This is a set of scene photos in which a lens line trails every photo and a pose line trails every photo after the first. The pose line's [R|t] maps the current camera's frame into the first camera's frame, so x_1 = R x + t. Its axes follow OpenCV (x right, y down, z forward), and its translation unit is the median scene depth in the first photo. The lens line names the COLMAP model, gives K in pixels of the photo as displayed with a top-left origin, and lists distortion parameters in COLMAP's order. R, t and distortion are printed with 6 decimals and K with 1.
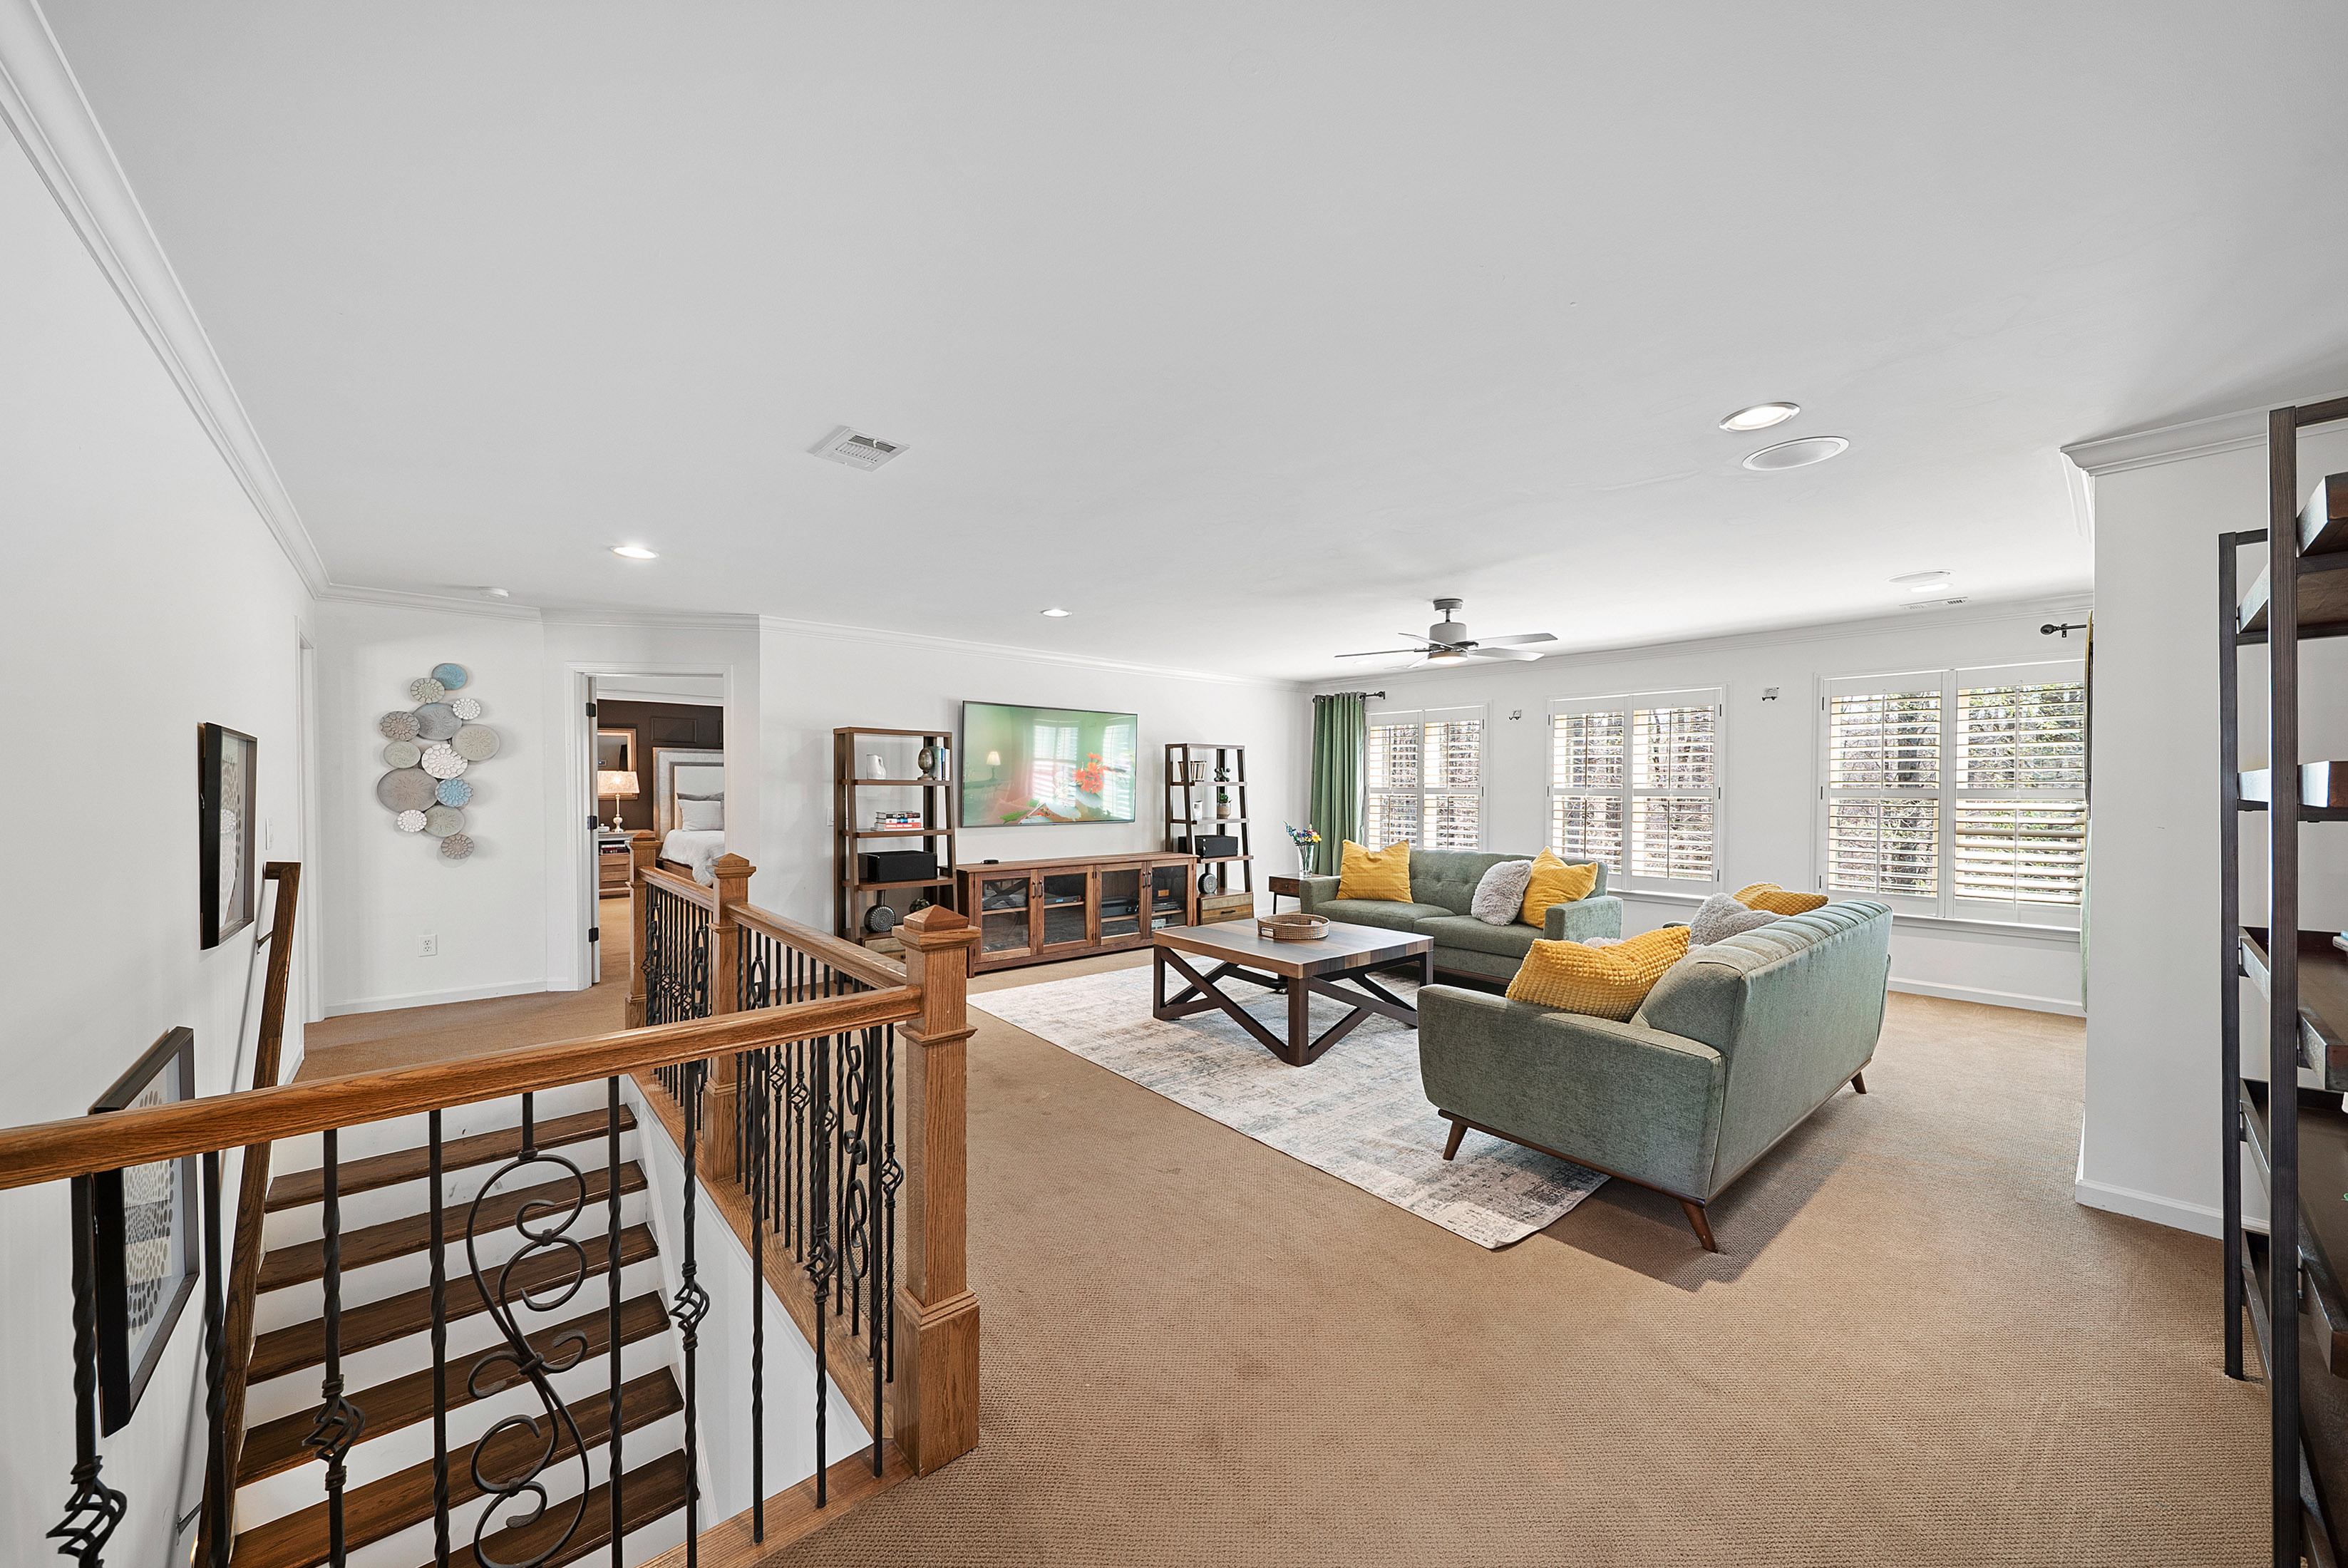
lens RADIAL K [[845.9, 0, 1181.0], [0, 845.9, 798.2], [0, 0, 1]] dist [0.000611, -0.002102]
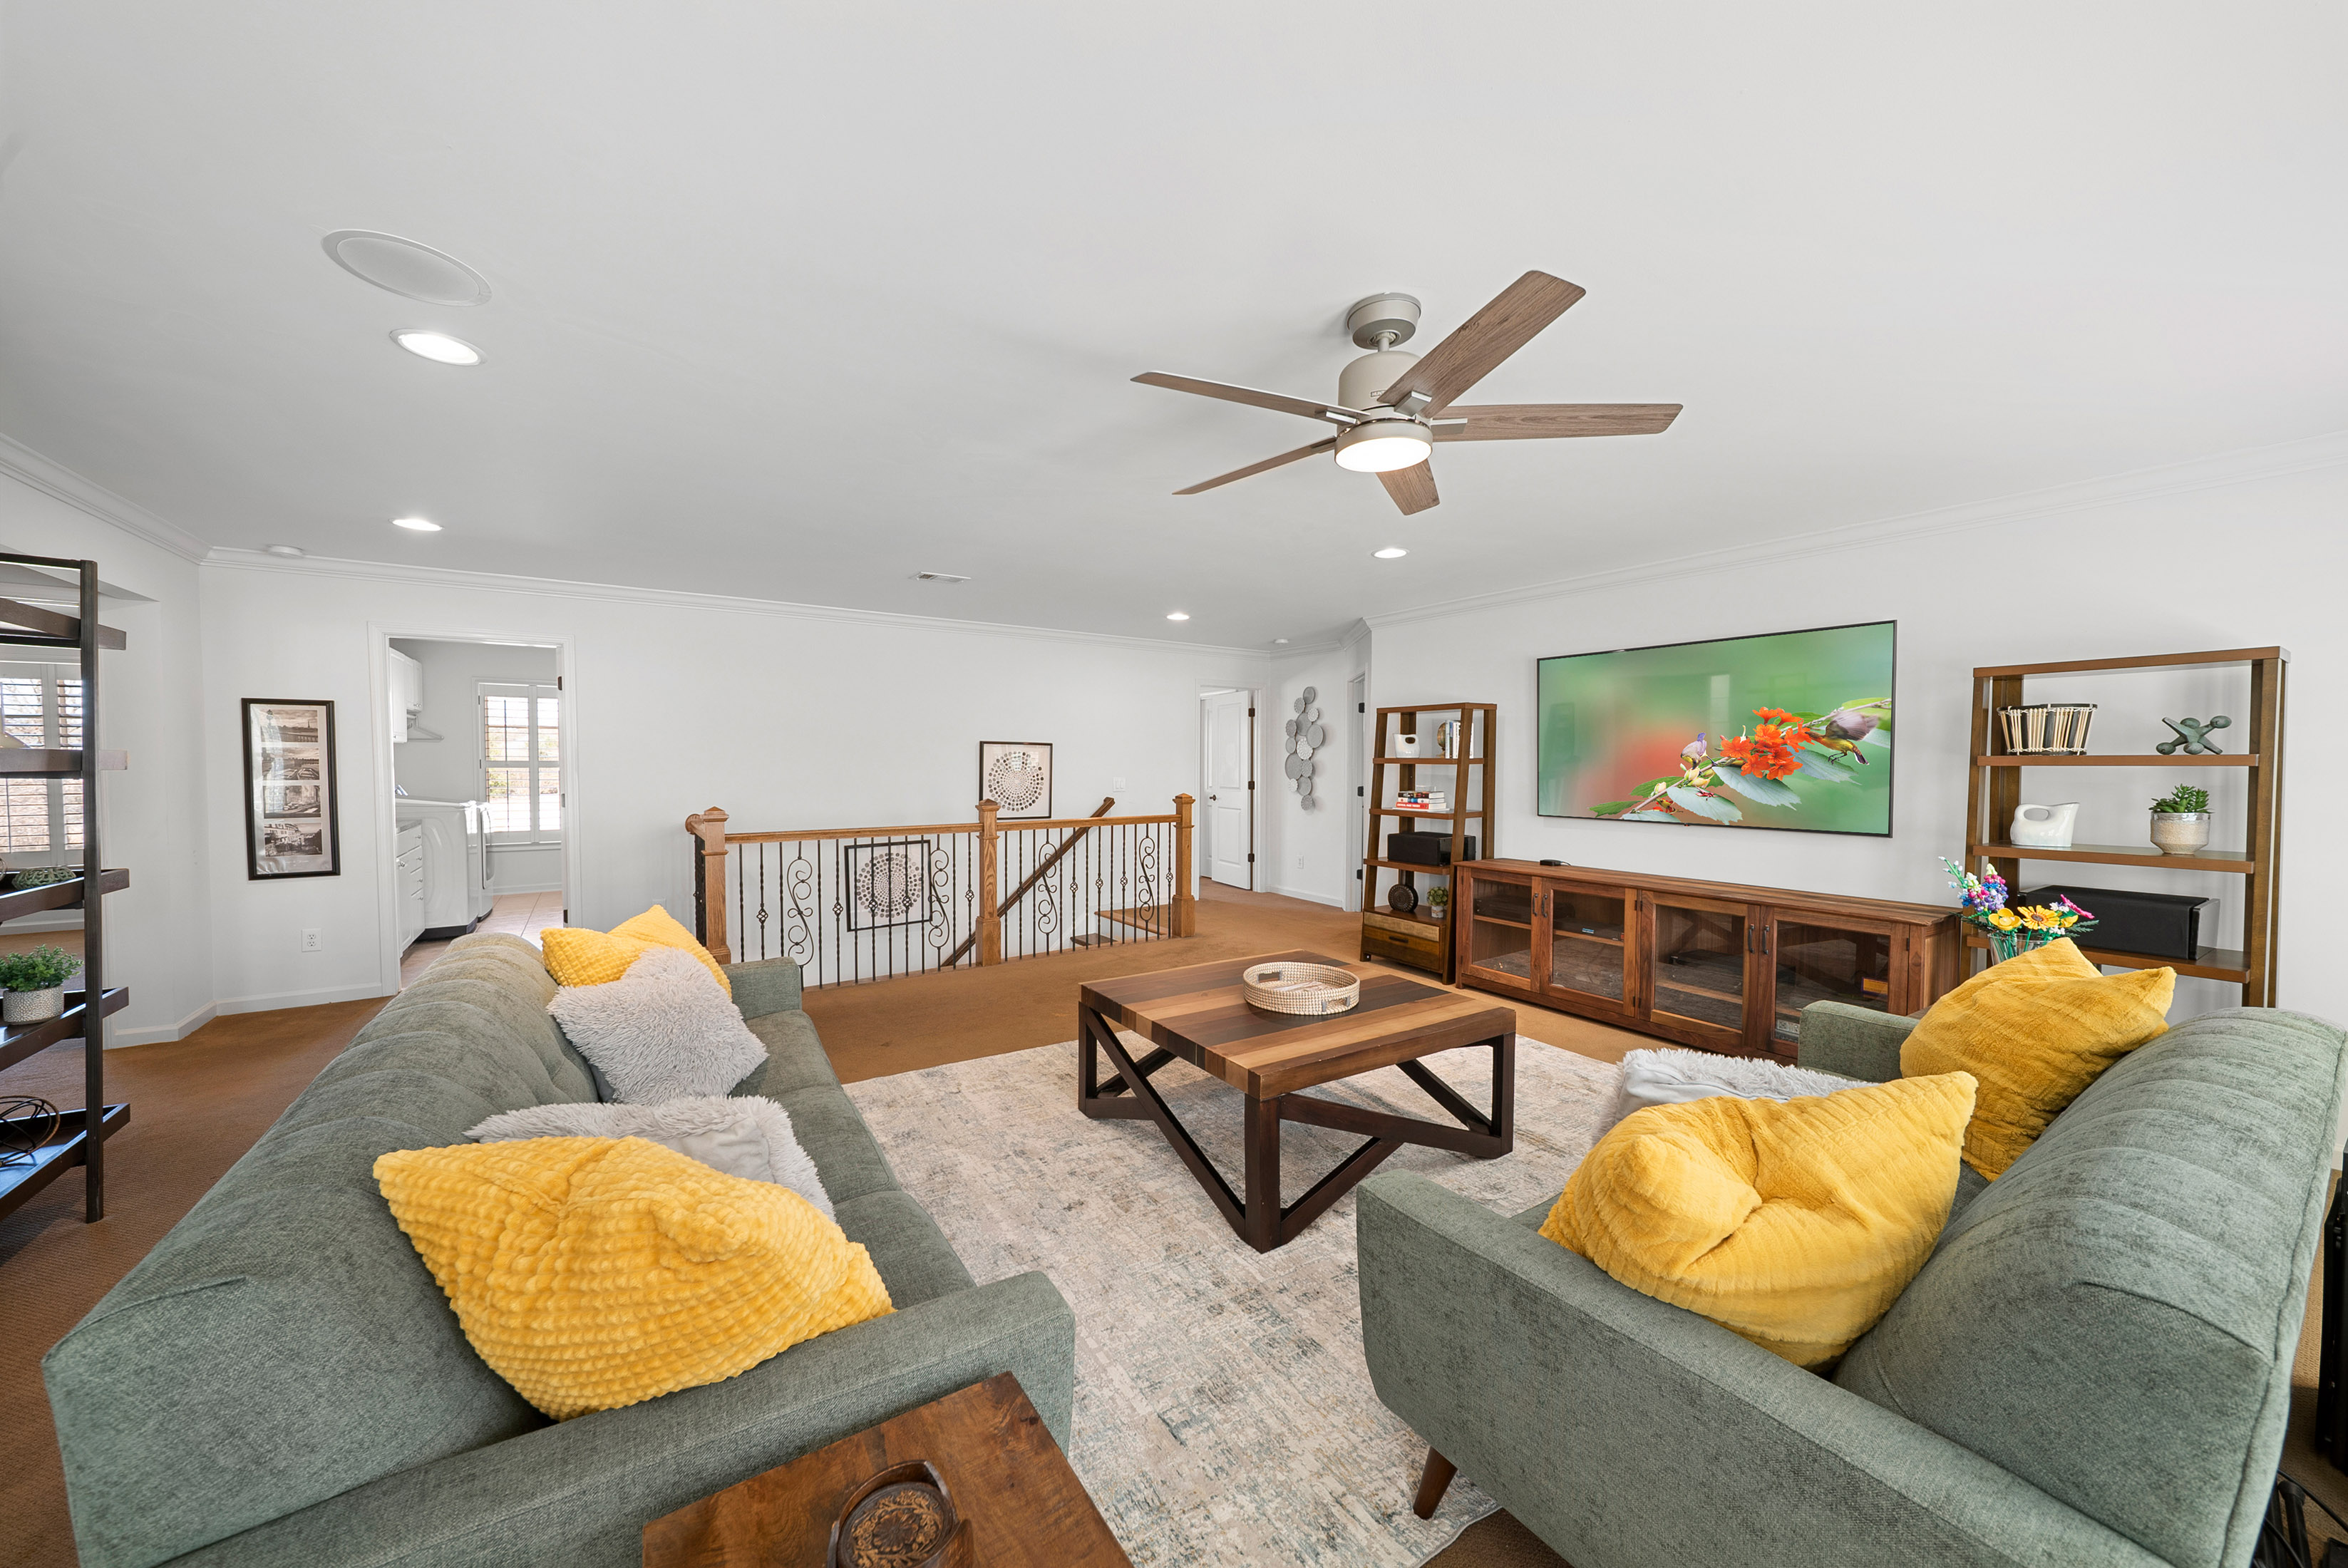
lens RADIAL K [[845.9, 0, 1181.0], [0, 845.9, 798.2], [0, 0, 1]] dist [0.000611, -0.002102]
pose [[-0.143299, 0.045646, -0.988626, 0.754187], [-0.008005, 0.998850, 0.047279, -0.023448], [0.989647, 0.014689, -0.142769, 0.978630]]
